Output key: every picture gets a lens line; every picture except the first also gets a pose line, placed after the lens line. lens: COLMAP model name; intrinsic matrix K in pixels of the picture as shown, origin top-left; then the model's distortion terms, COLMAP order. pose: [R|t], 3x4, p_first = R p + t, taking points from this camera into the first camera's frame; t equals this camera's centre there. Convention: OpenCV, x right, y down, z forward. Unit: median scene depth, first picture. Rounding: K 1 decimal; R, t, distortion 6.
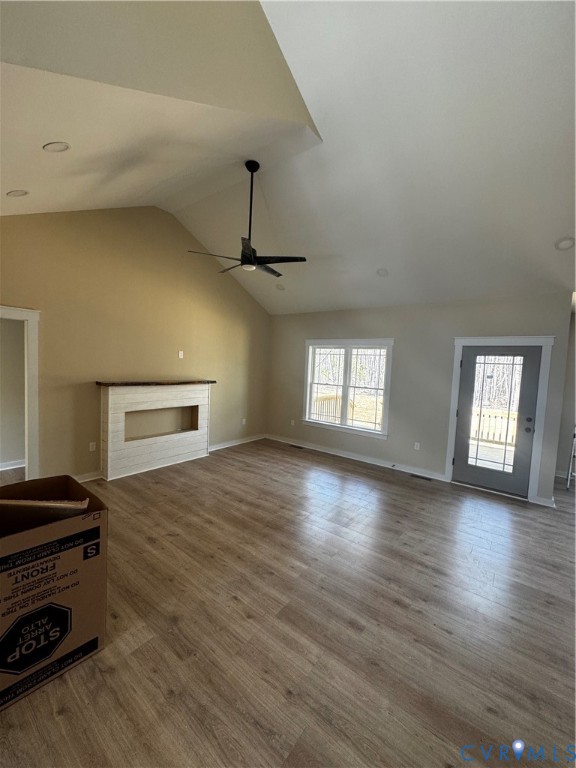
lens RADIAL K [[309.3, 0, 292.3], [0, 309.3, 383.6], [0, 0, 1]] dist [-0.003283, -0.000198]
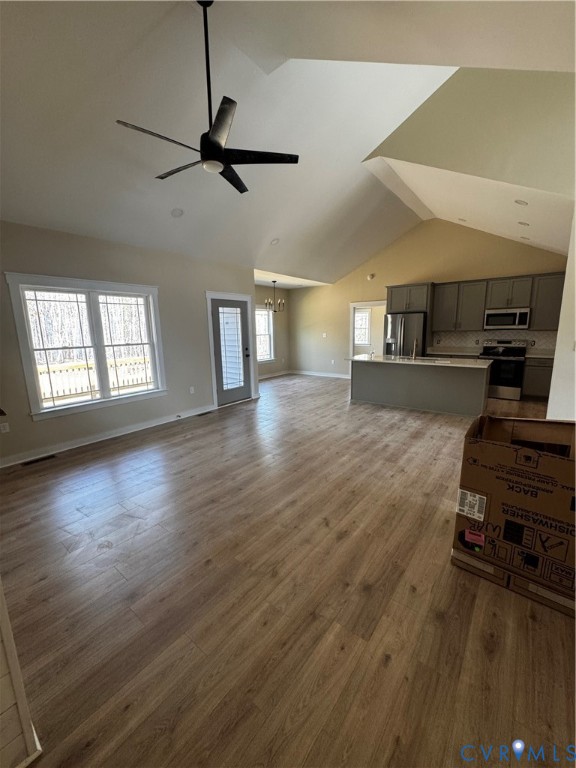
lens RADIAL K [[309.3, 0, 287.8], [0, 309.3, 384.7], [0, 0, 1]] dist [-0.003283, -0.000198]
pose [[0.003927, -0.228502, 0.973536, -0.913766], [0.081020, 0.970415, 0.227442, -0.055223], [-0.996705, 0.077983, 0.022324, 0.867076]]
